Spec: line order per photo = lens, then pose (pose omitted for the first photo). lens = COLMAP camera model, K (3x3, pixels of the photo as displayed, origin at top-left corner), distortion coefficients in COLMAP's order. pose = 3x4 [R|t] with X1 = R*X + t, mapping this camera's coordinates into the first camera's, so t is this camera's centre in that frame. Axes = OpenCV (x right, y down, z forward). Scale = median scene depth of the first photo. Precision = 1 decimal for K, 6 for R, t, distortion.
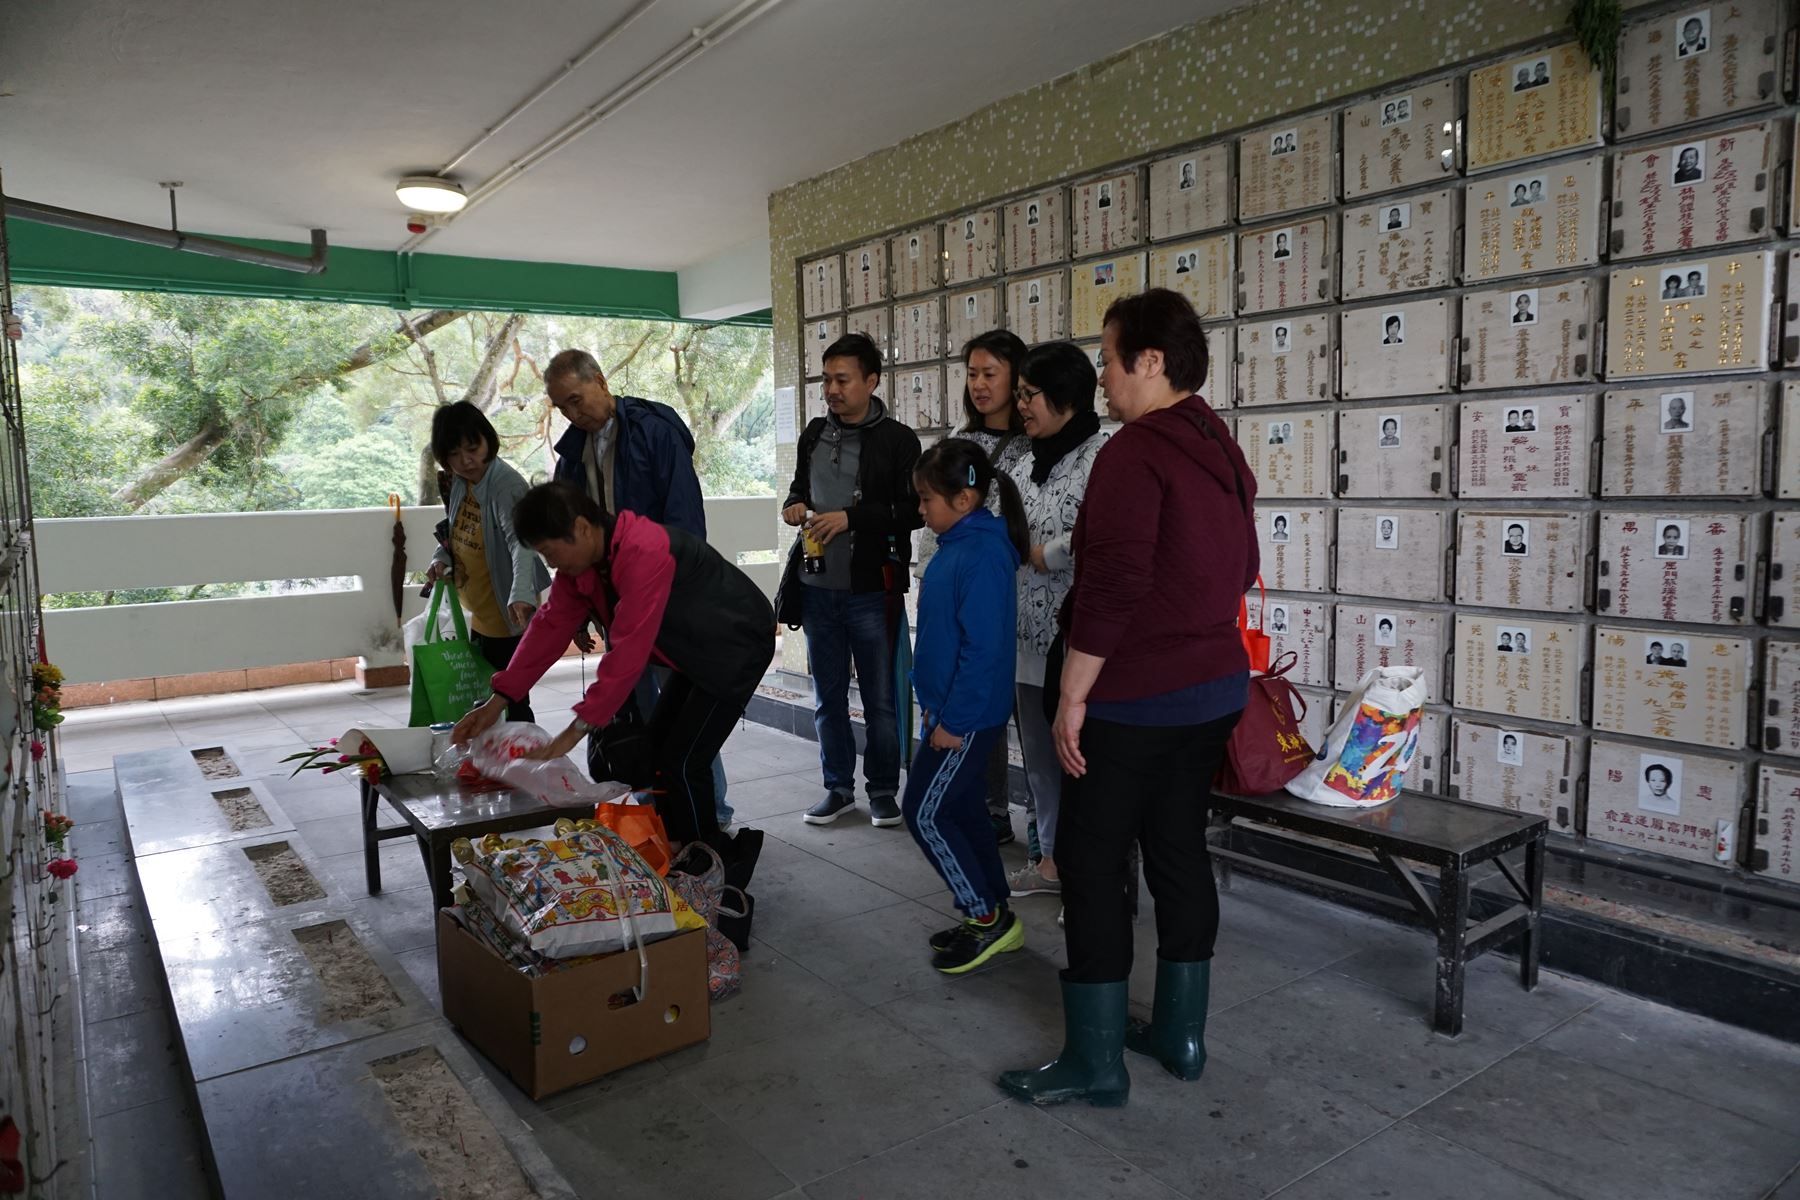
lens RADIAL K [[1204.6, 0, 904.5], [0, 1204.6, 603.4], [0, 0, 1]] dist [-0.067090, 0.037004]
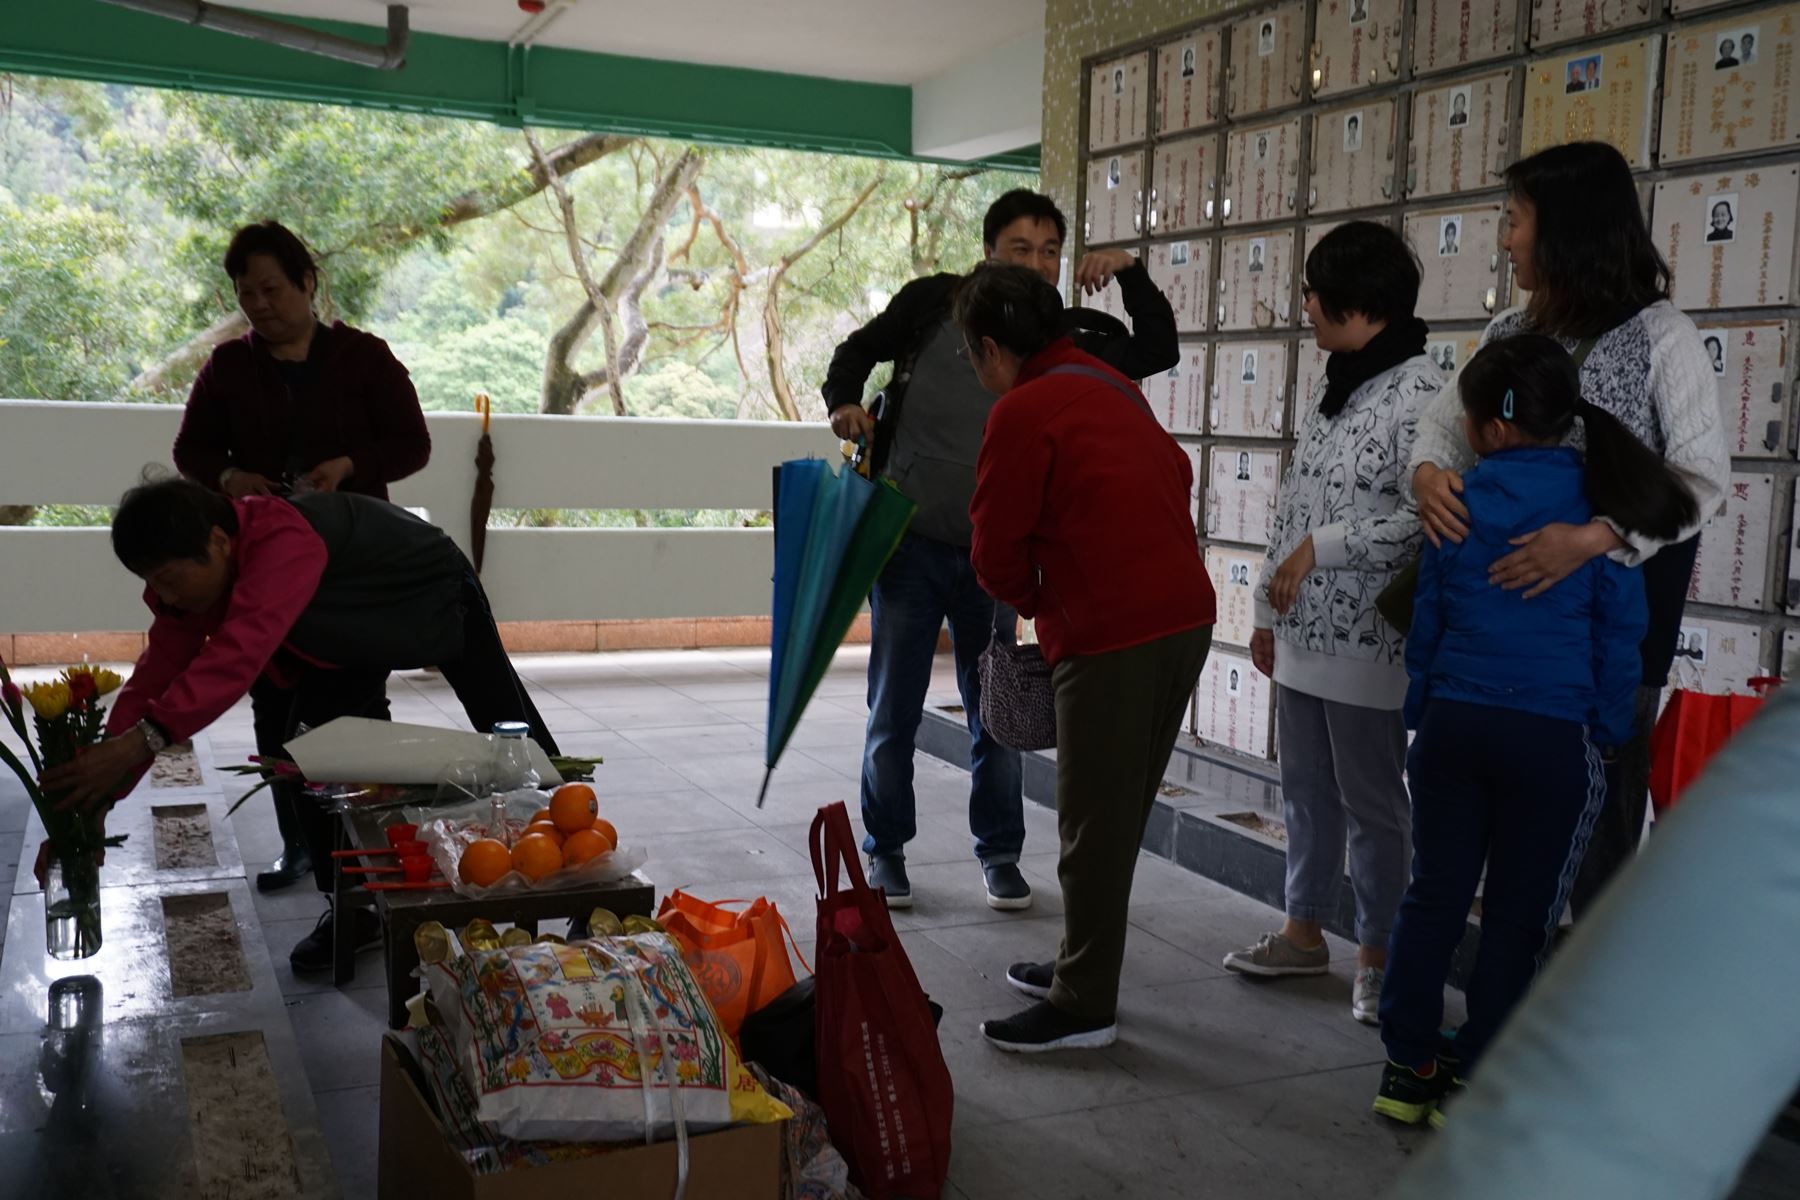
lens RADIAL K [[1732.5, 0, 896.1], [0, 1732.5, 600.7], [0, 0, 1]] dist [0.002236, 0.000000]
pose [[0.978344, 0.070246, -0.194703, 0.021242], [-0.069285, 0.997528, 0.011750, -0.000555], [0.195047, 0.001995, 0.980792, 0.100296]]
